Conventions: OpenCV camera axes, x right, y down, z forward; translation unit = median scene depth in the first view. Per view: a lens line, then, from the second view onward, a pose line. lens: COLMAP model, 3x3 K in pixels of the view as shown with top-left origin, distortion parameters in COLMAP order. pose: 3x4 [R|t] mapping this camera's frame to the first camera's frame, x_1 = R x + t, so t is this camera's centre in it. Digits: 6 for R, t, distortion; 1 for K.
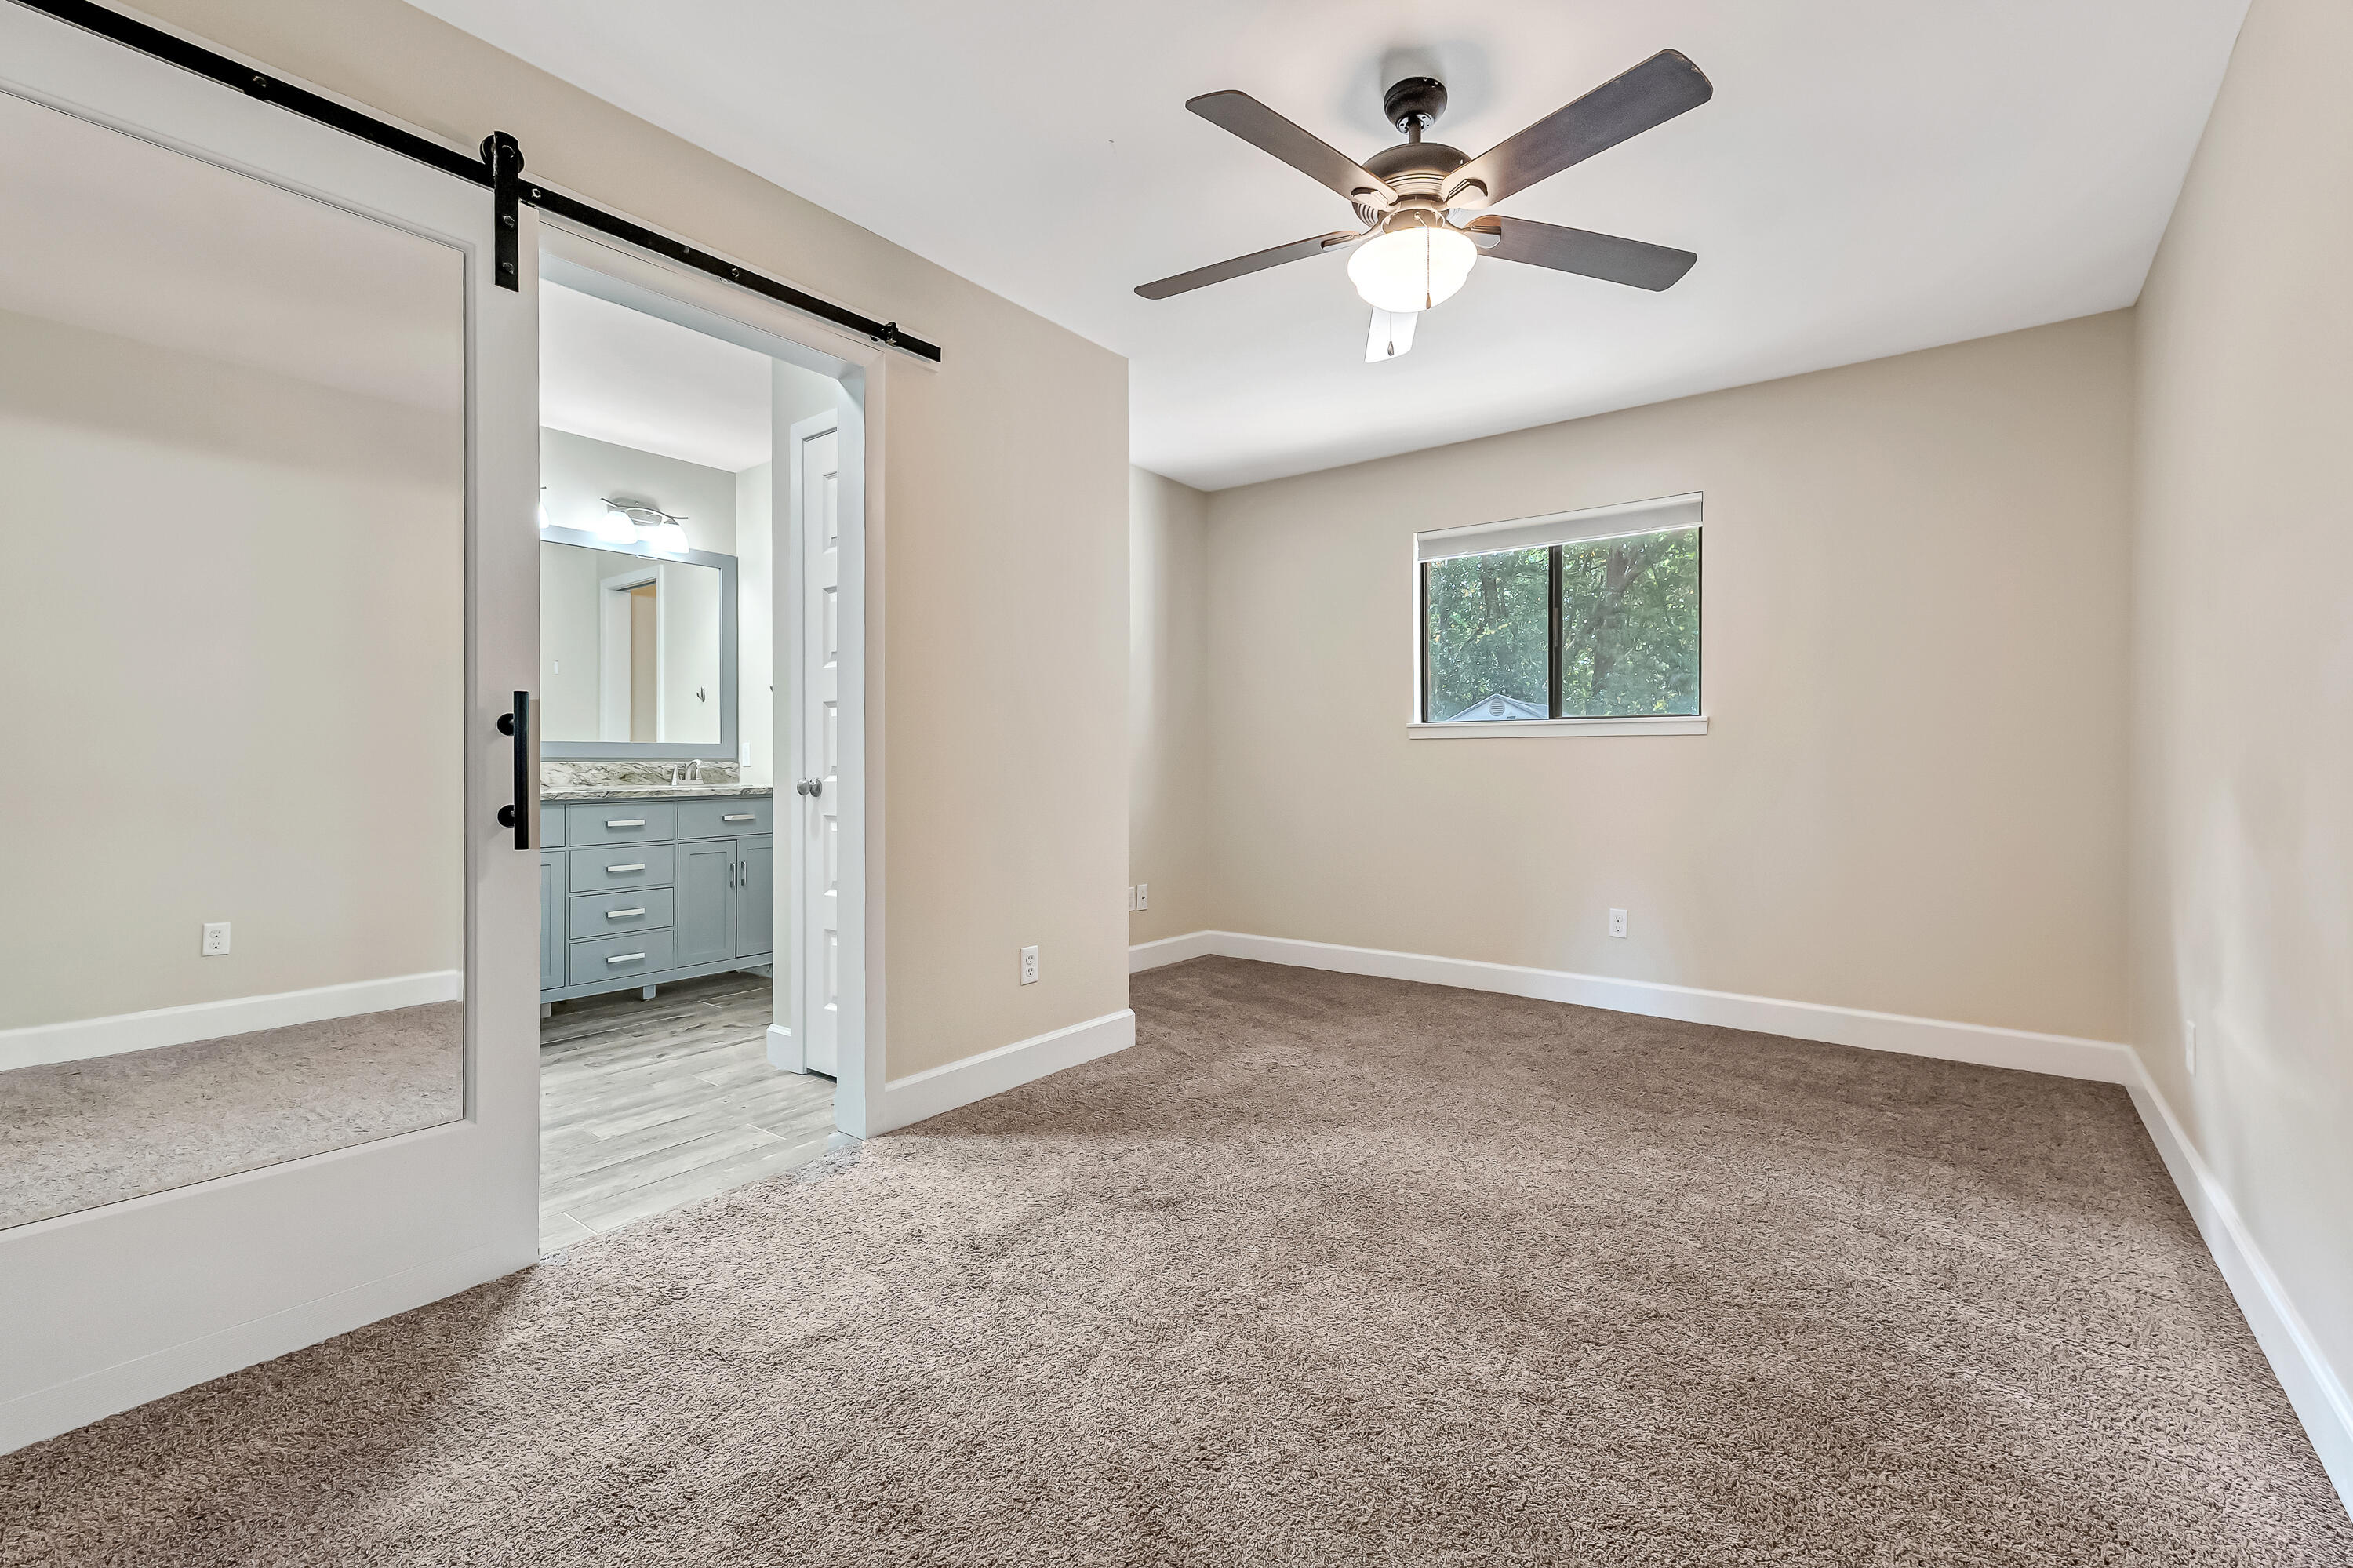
lens RADIAL K [[1004.3, 0, 1210.6], [0, 1004.3, 767.5], [0, 0, 1]] dist [0.001280, -0.000015]
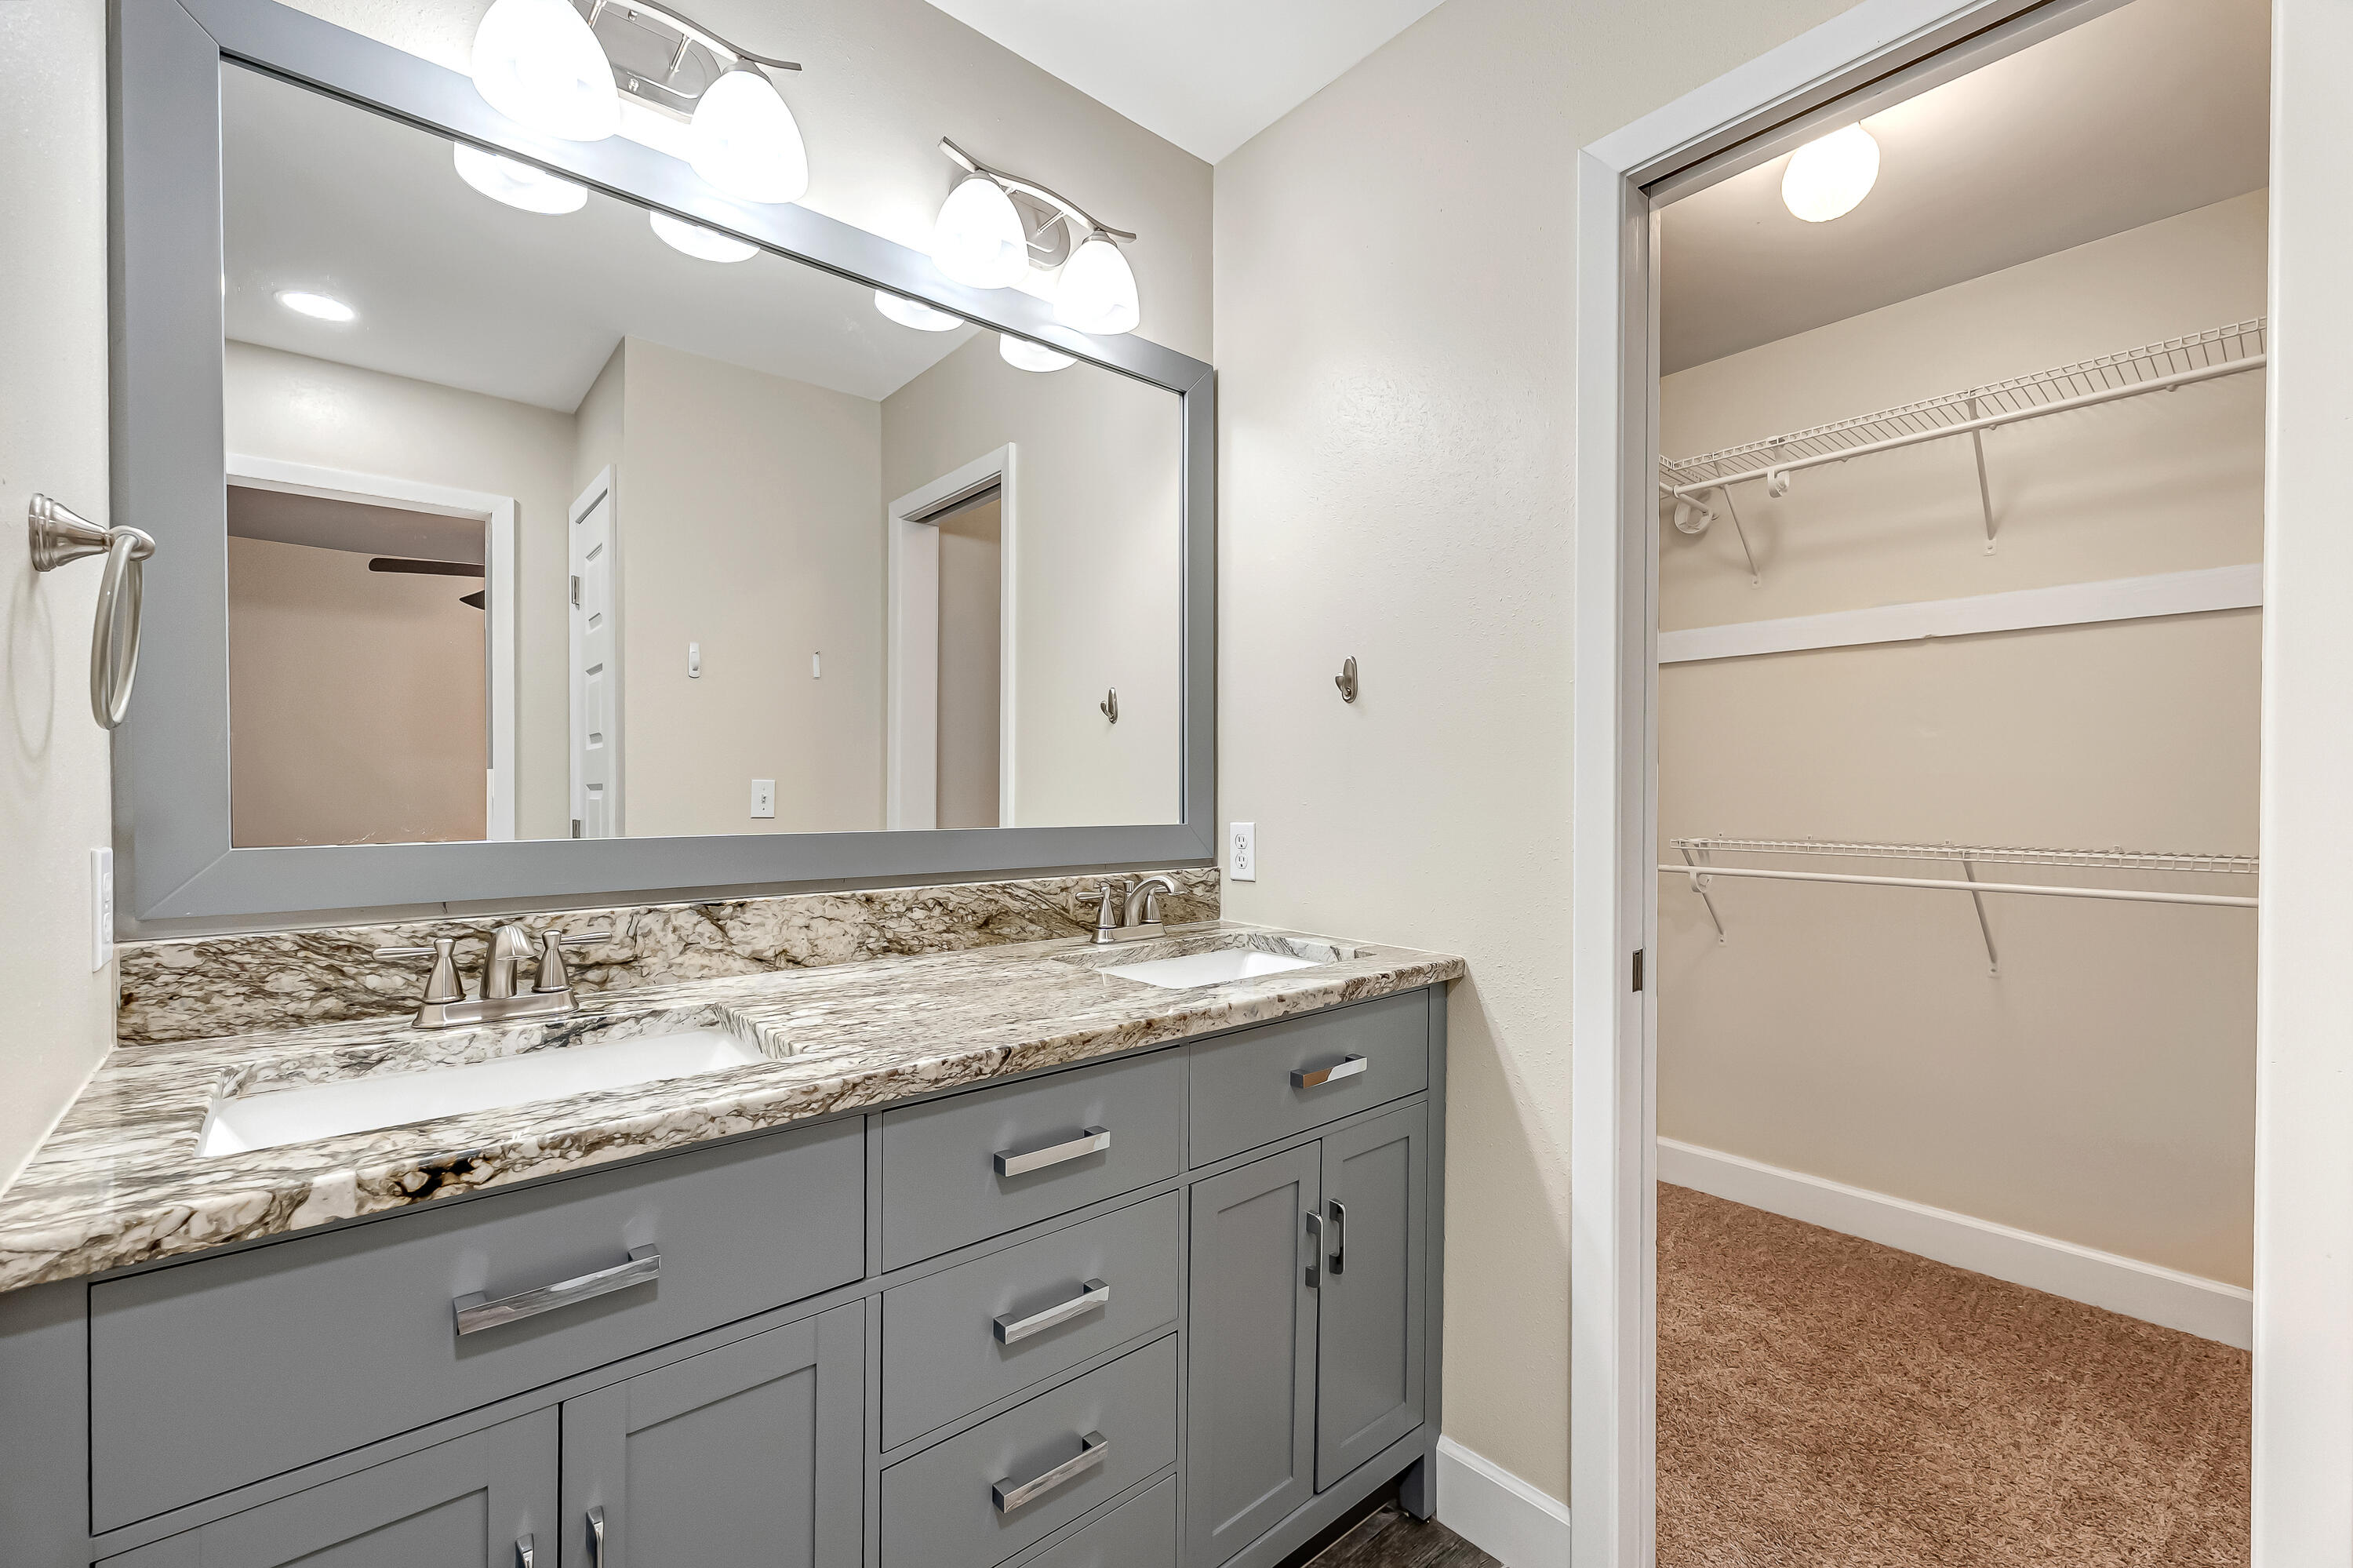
lens RADIAL K [[994.4, 0, 1187.6], [0, 994.4, 802.9], [0, 0, 1]] dist [0.001727, -0.000217]
pose [[0.977953, 0.006109, -0.208734, -0.445442], [-0.004985, 0.999970, 0.005907, -0.038478], [0.208764, -0.004736, 0.977955, 0.672343]]
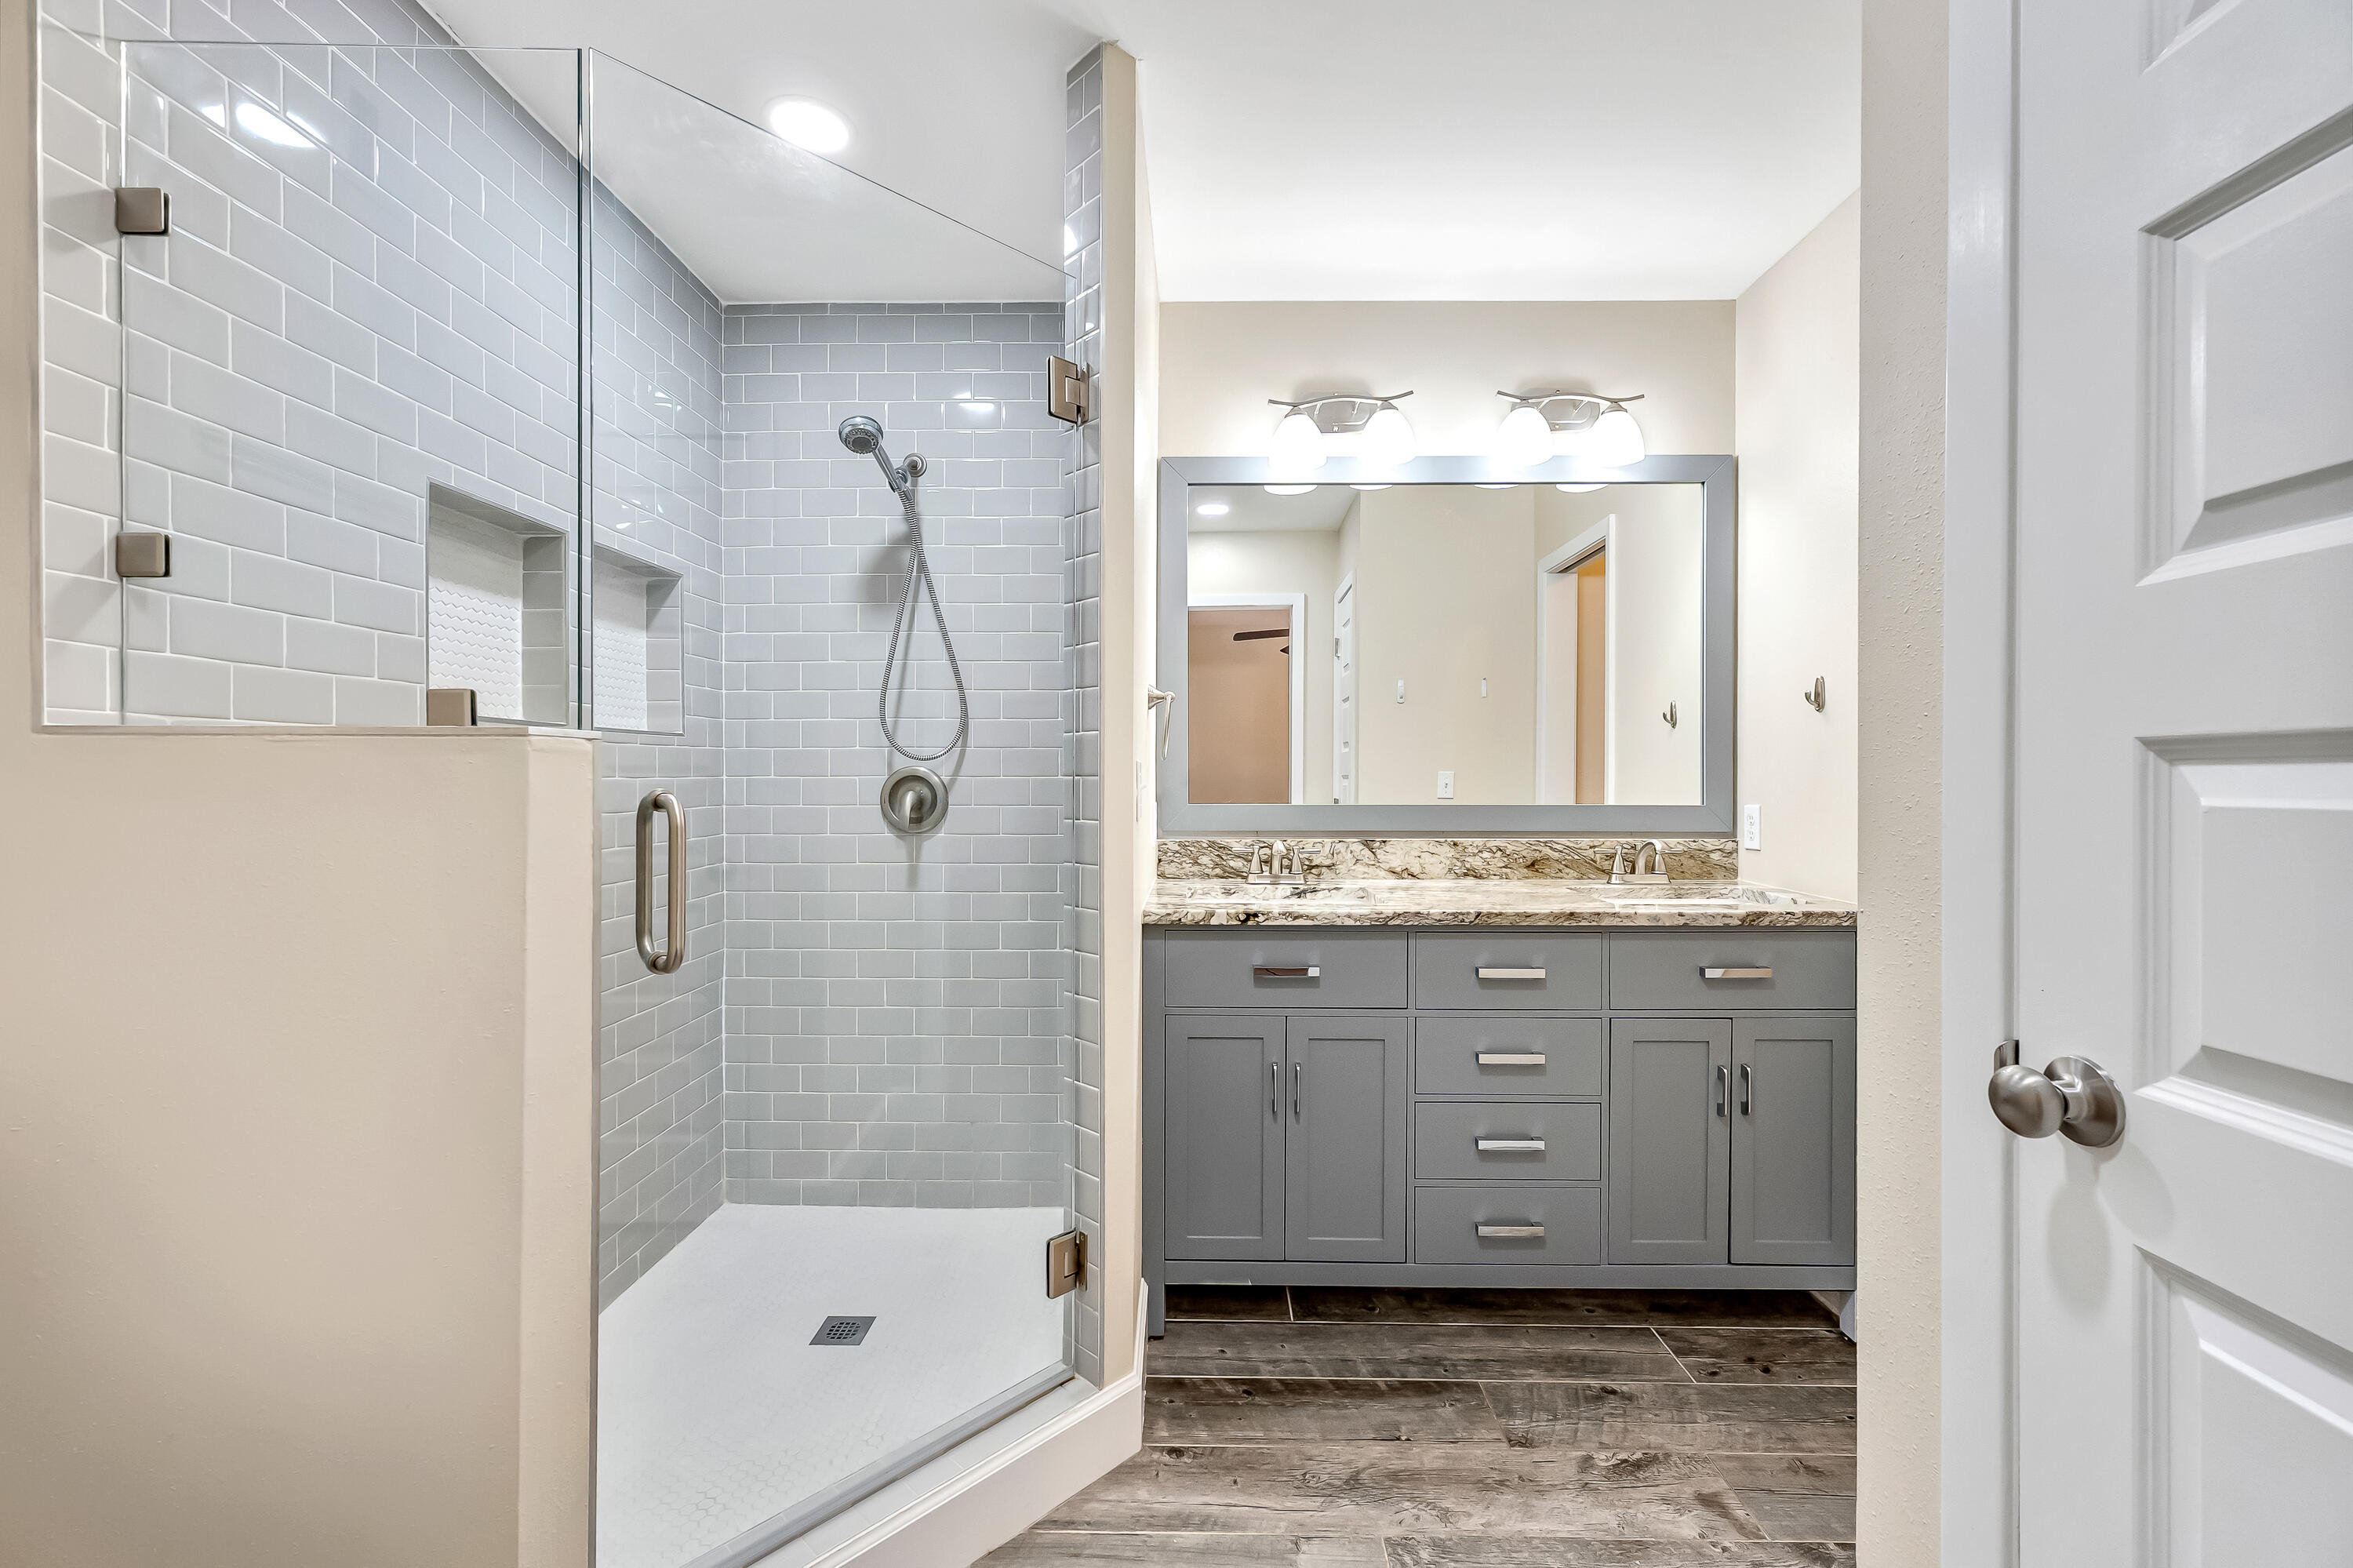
lens RADIAL K [[981.5, 0, 1176.5], [0, 981.5, 784.0], [0, 0, 1]] dist [0.000203, -0.000024]
pose [[0.577306, 0.007781, -0.816491, -0.242664], [-0.006035, 0.999968, 0.005262, -0.040290], [0.816505, 0.001889, 0.577335, 0.511852]]
